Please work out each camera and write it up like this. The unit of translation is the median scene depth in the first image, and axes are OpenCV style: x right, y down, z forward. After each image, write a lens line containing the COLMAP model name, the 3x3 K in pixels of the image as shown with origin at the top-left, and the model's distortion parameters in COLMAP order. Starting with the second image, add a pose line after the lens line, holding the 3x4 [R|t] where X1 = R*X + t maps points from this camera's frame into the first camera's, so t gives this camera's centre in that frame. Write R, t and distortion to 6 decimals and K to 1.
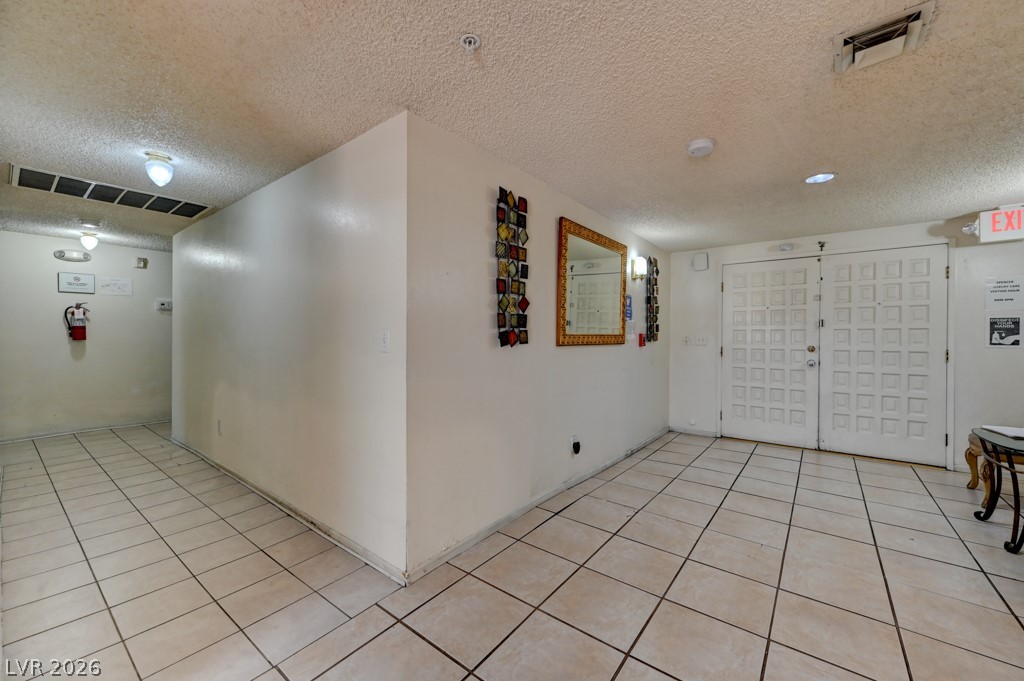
lens RADIAL K [[402.0, 0, 516.1], [0, 402.0, 338.9], [0, 0, 1]] dist [0.000100, 0.000612]
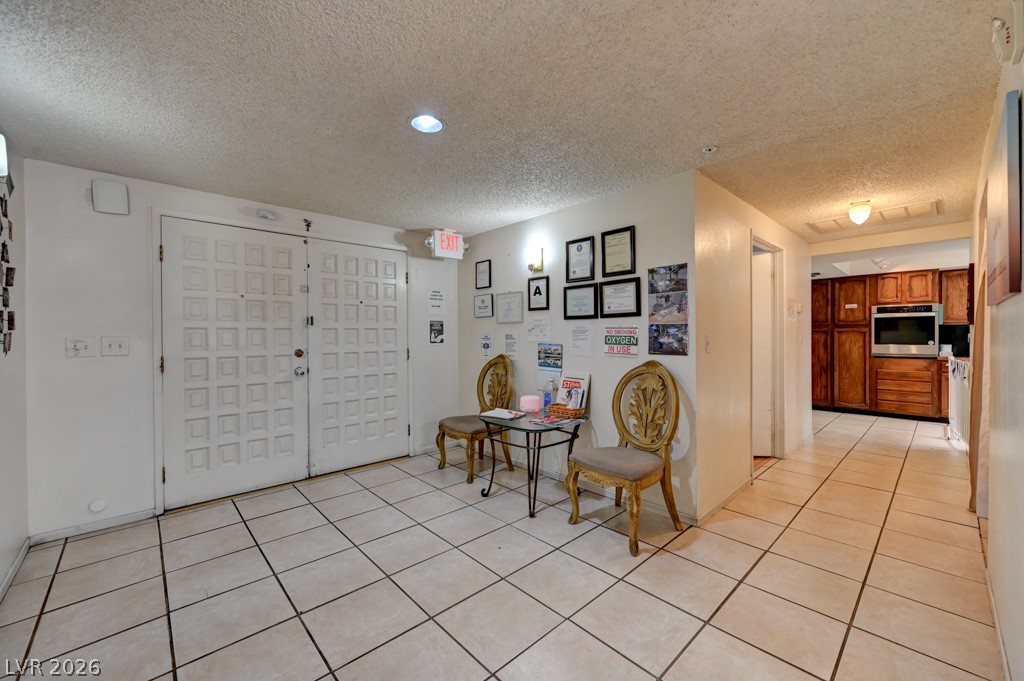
lens RADIAL K [[402.0, 0, 516.1], [0, 402.0, 338.9], [0, 0, 1]] dist [0.000100, 0.000612]
pose [[0.164597, -0.012796, 0.986278, 0.030580], [0.013974, 0.999846, 0.010640, -0.005821], [-0.986262, 0.012031, 0.164750, 0.483736]]
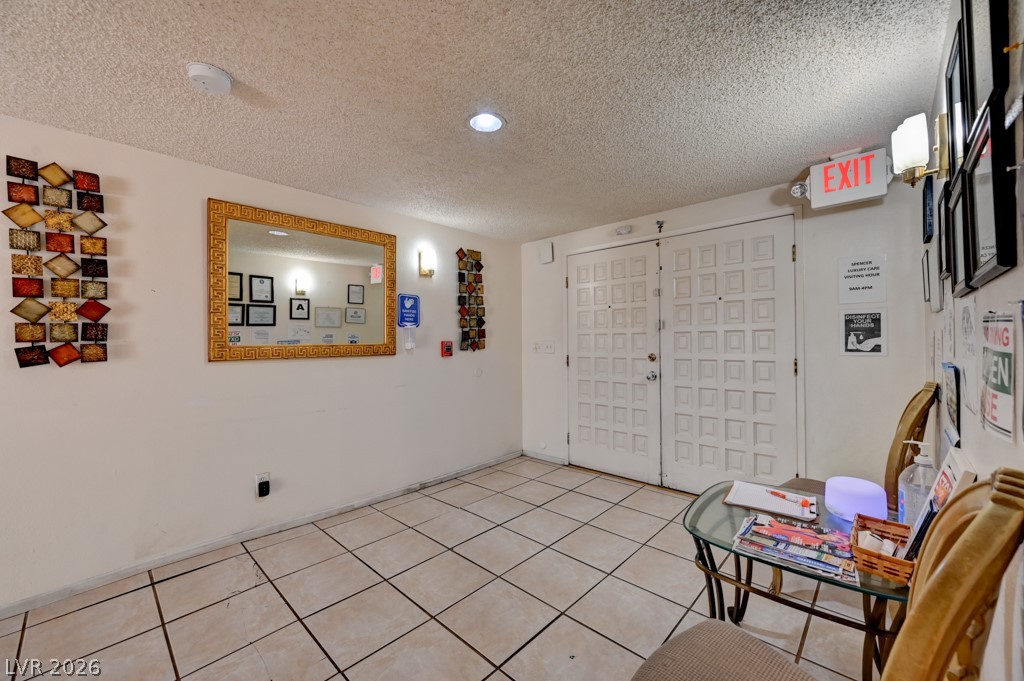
lens RADIAL K [[402.0, 0, 516.1], [0, 402.0, 338.9], [0, 0, 1]] dist [0.000100, 0.000612]
pose [[0.995276, -0.015512, -0.095835, 0.584381], [0.014651, 0.999846, -0.009677, -0.008375], [0.095970, 0.008227, 0.995350, 0.203983]]
